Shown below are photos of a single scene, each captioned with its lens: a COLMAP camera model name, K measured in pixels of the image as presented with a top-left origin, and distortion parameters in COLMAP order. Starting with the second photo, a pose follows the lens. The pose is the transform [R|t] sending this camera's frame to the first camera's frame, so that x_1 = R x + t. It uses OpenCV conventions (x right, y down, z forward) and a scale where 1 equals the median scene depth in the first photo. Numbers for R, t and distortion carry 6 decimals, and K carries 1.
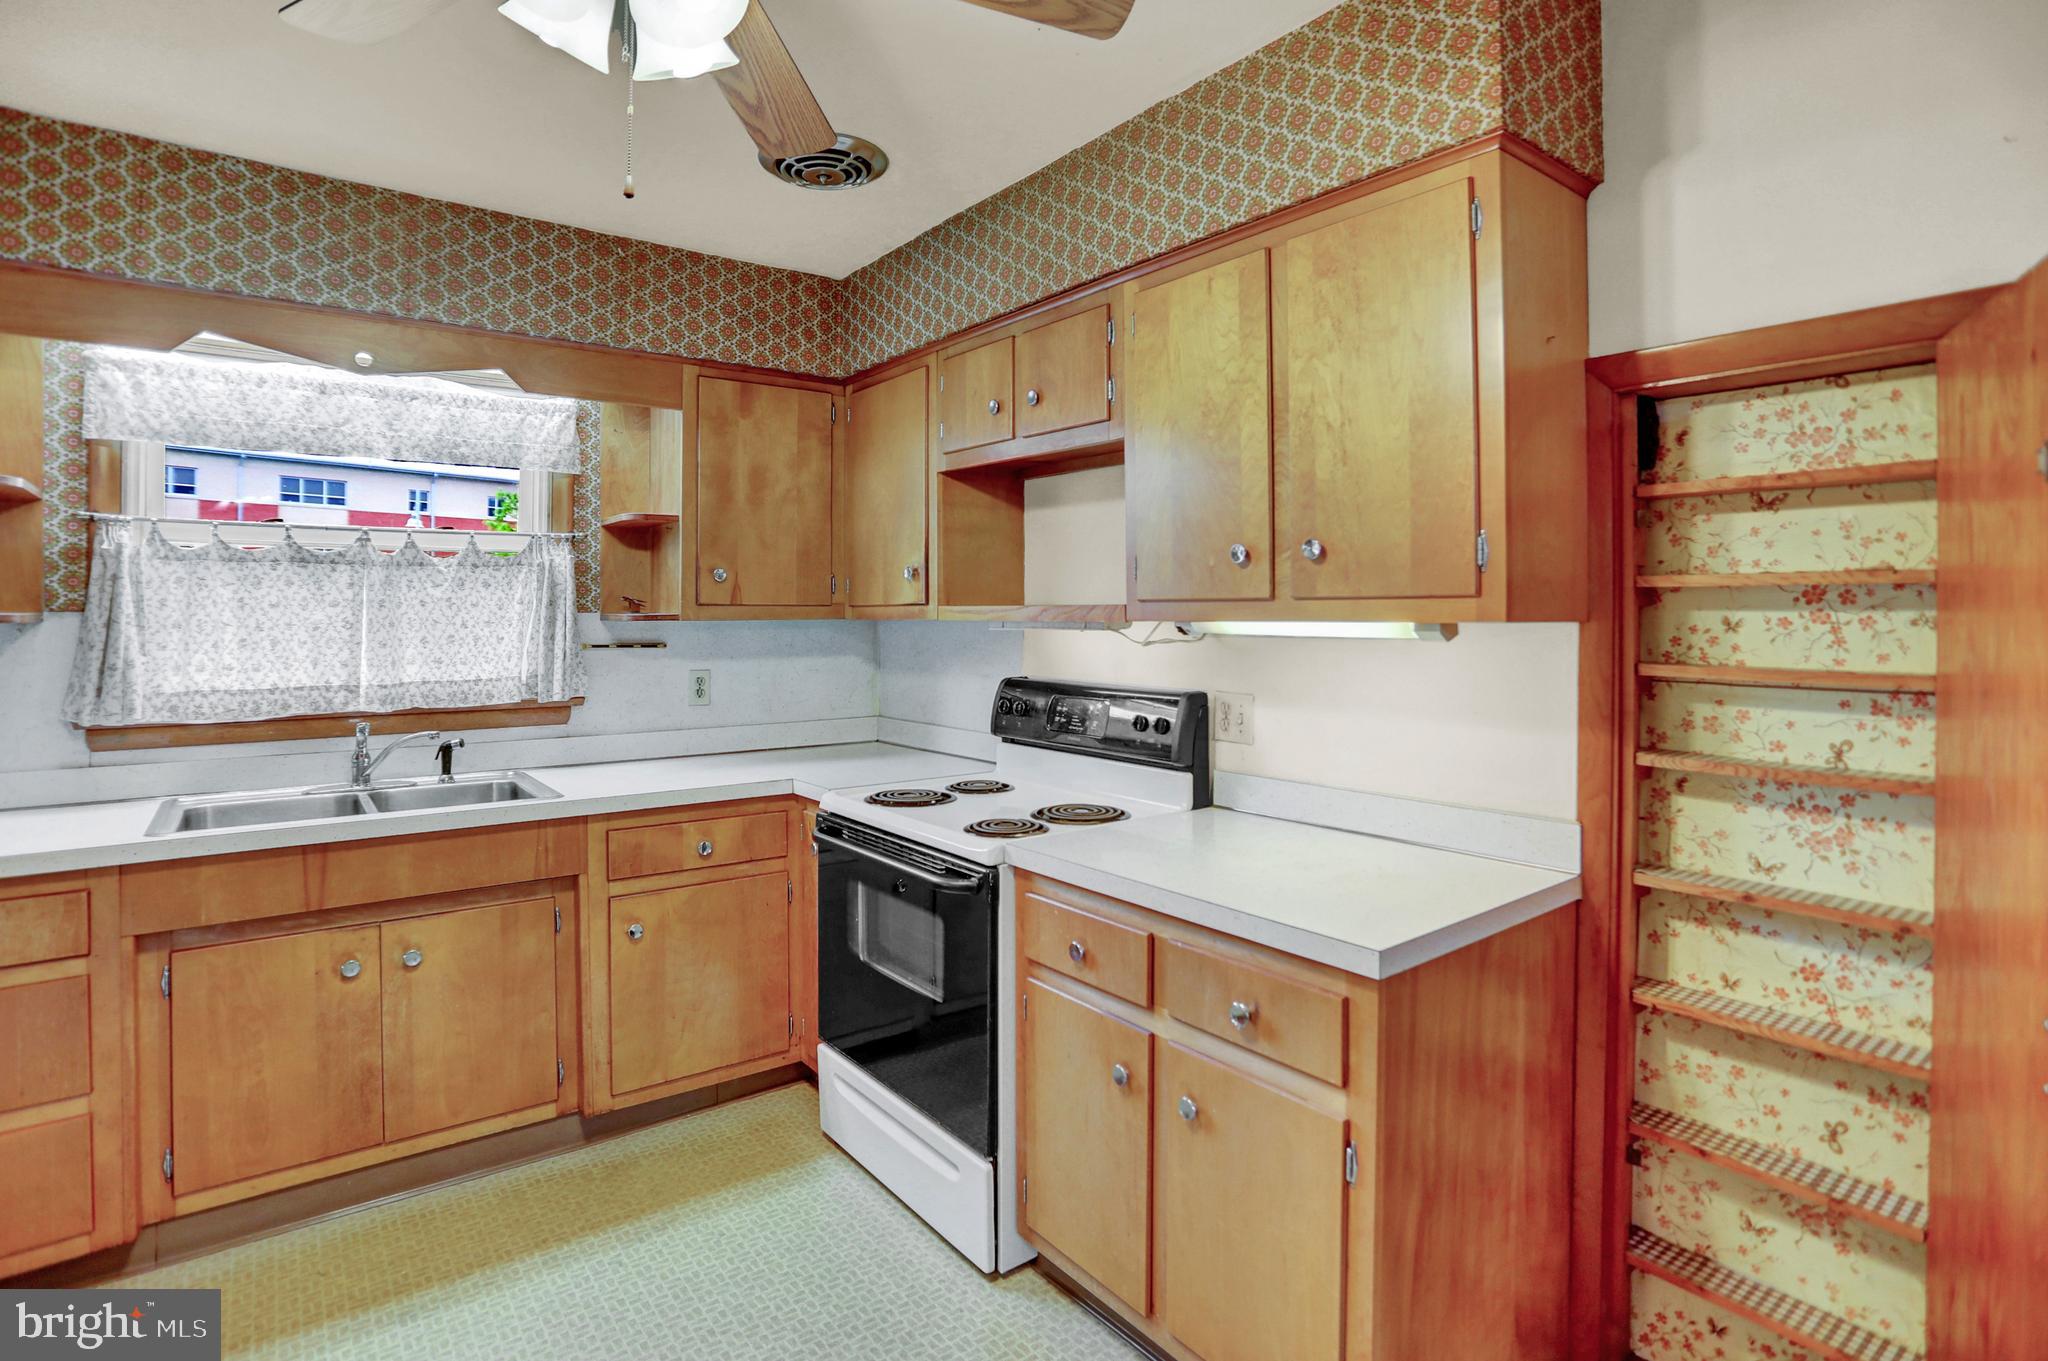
lens RADIAL K [[1029.4, 0, 1030.7], [0, 1029.4, 612.3], [0, 0, 1]] dist [-0.055011, 0.023770]
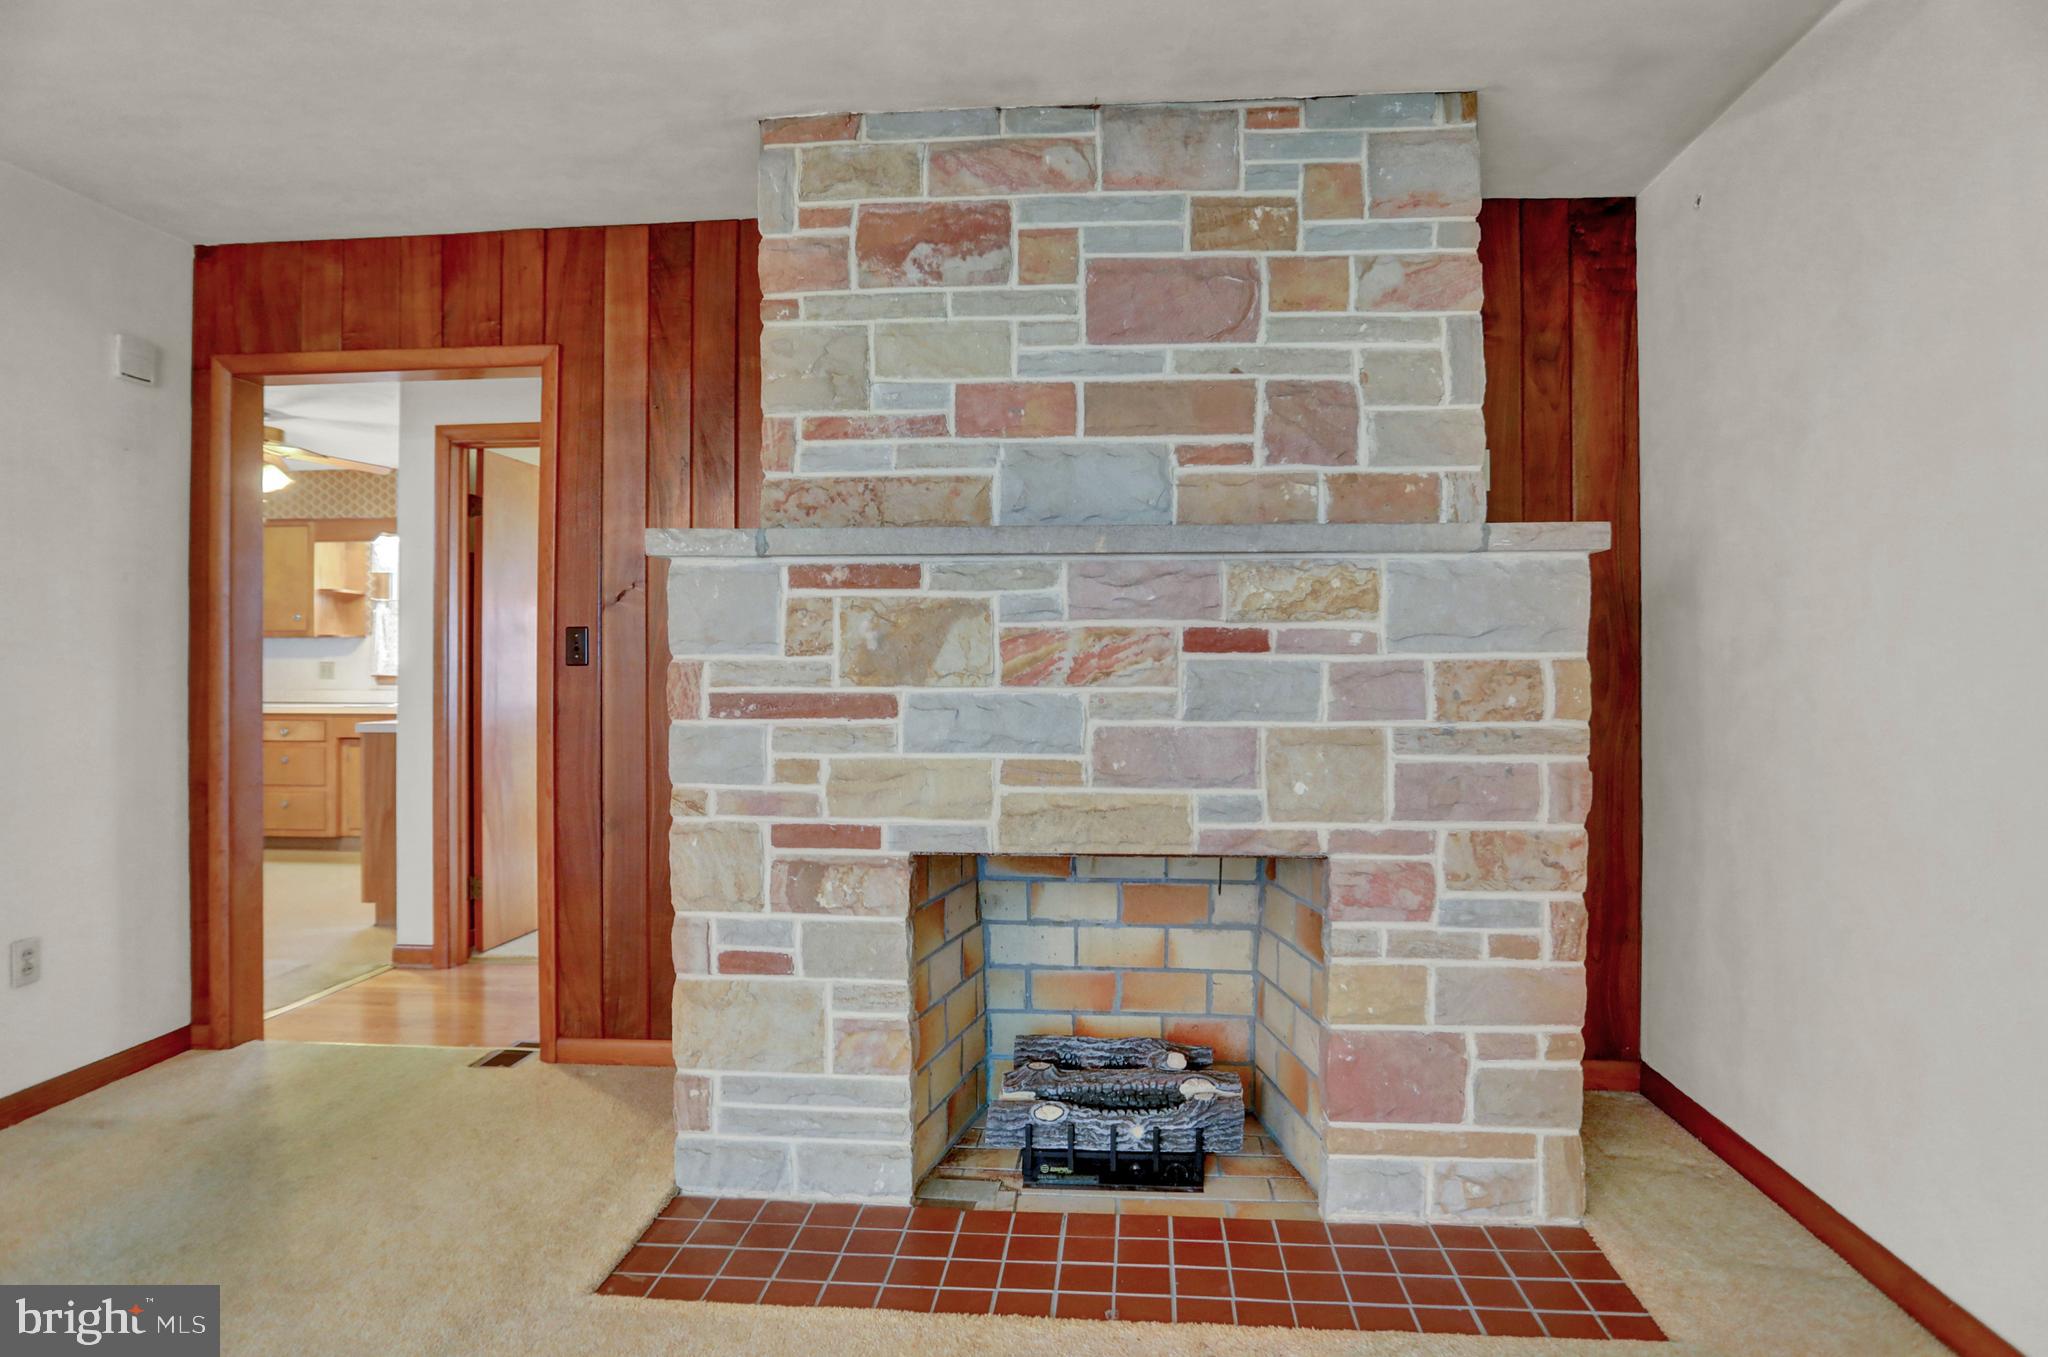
lens RADIAL K [[1208.8, 0, 1060.4], [0, 1208.8, 656.9], [0, 0, 1]] dist [-0.058422, 0.009480]
pose [[0.745909, -0.003766, -0.666037, 2.227287], [0.004517, 0.999990, -0.000596, 0.061003], [0.666032, -0.002564, 0.745919, -0.162684]]
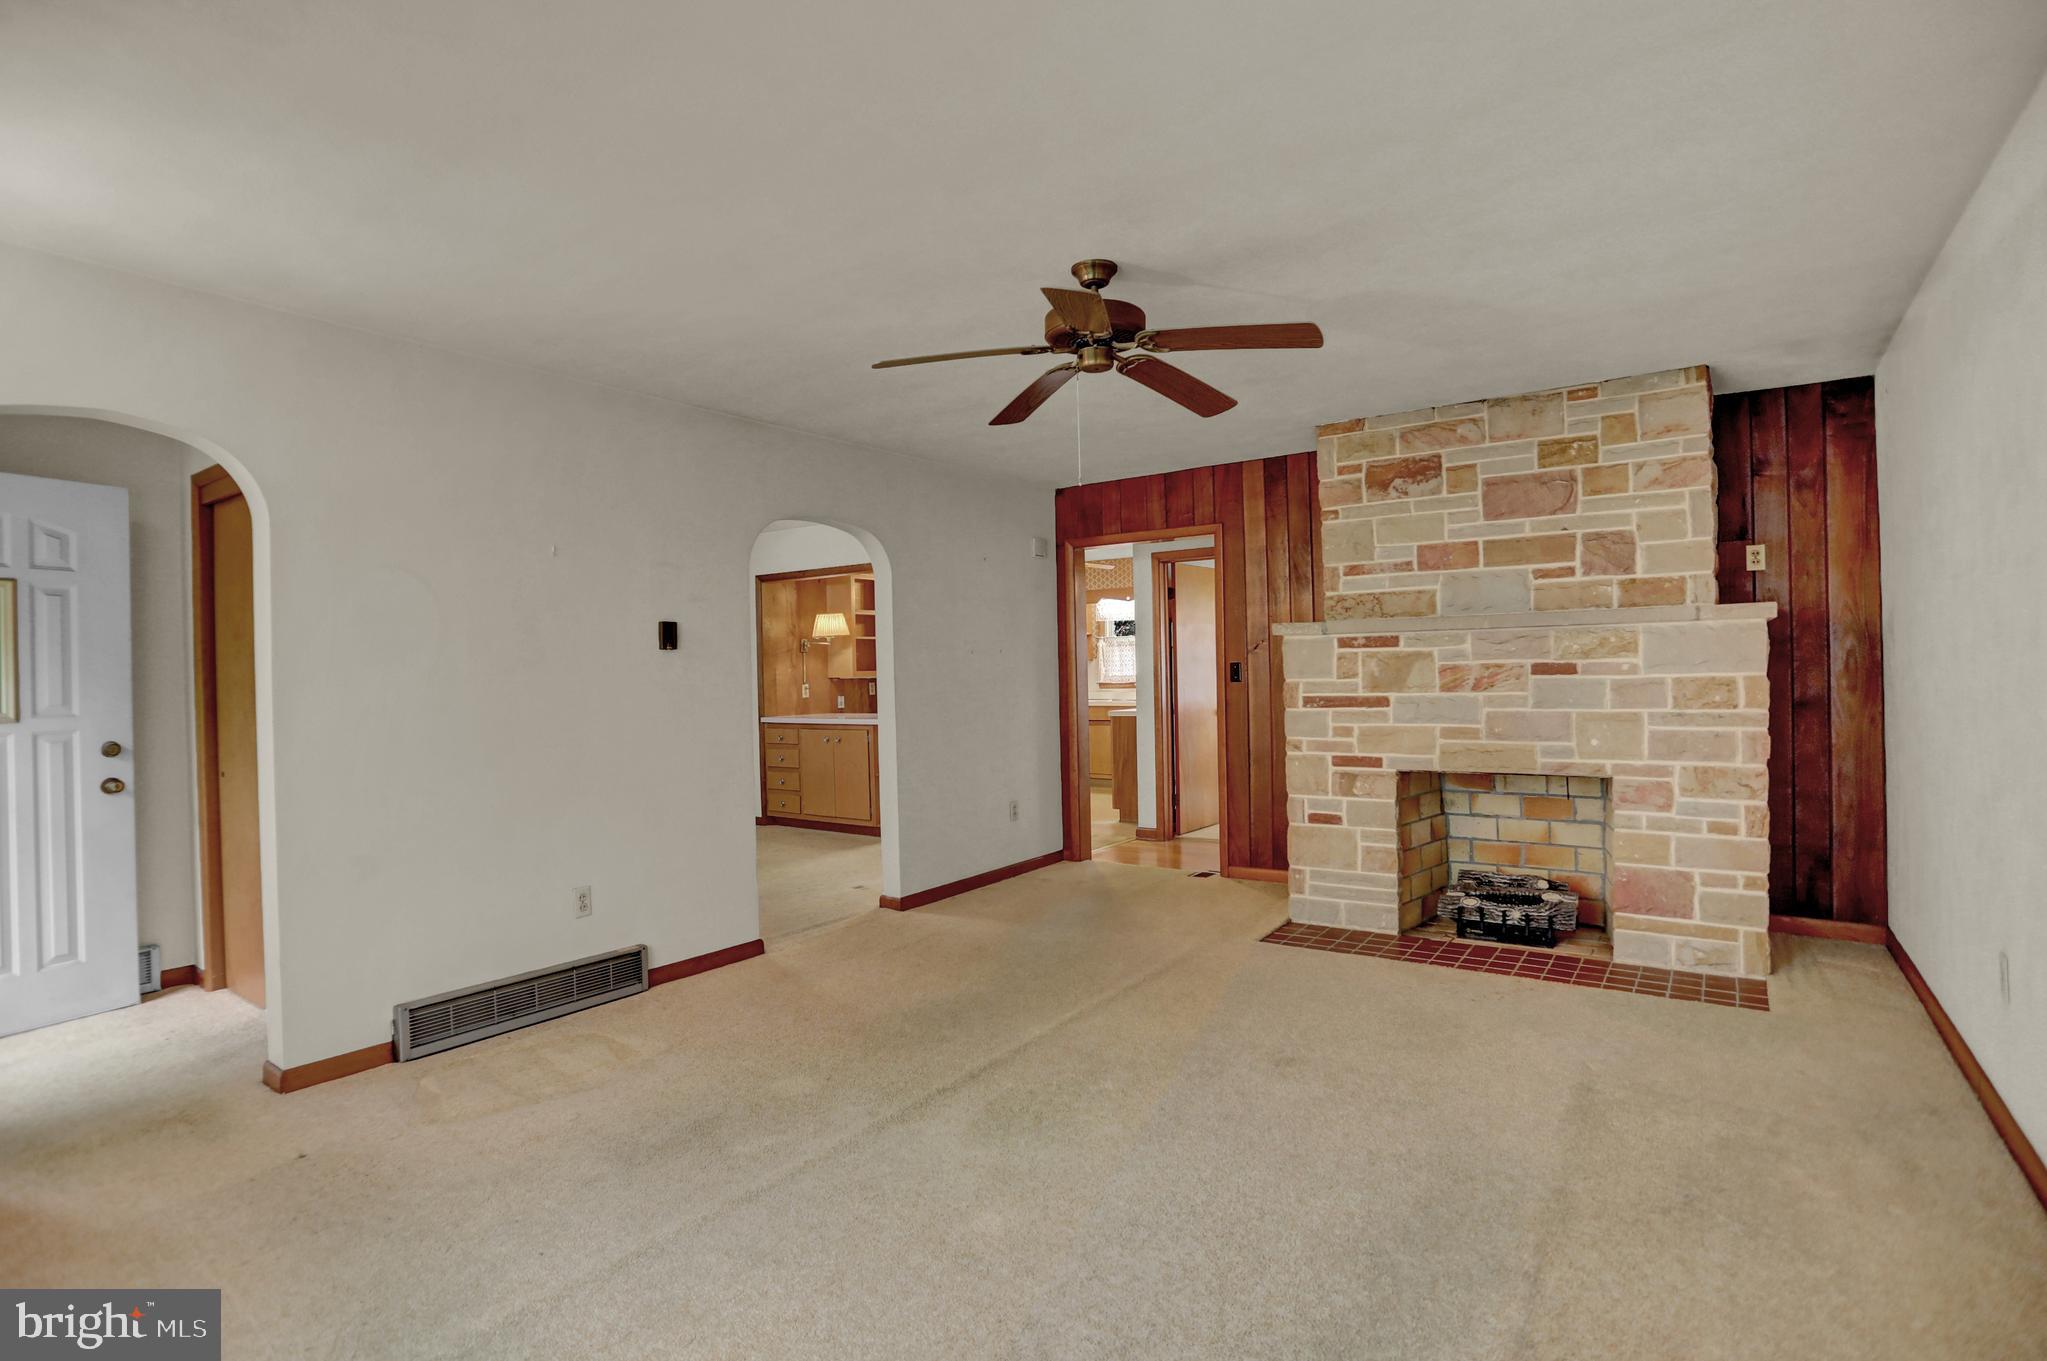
lens RADIAL K [[1028.9, 0, 1027.2], [0, 1028.9, 663.7], [0, 0, 1]] dist [-0.055011, 0.023770]
pose [[0.295862, -0.010817, -0.955169, 2.931740], [0.027252, 0.999624, -0.002879, 0.024390], [0.954842, -0.025178, 0.296046, -0.610500]]
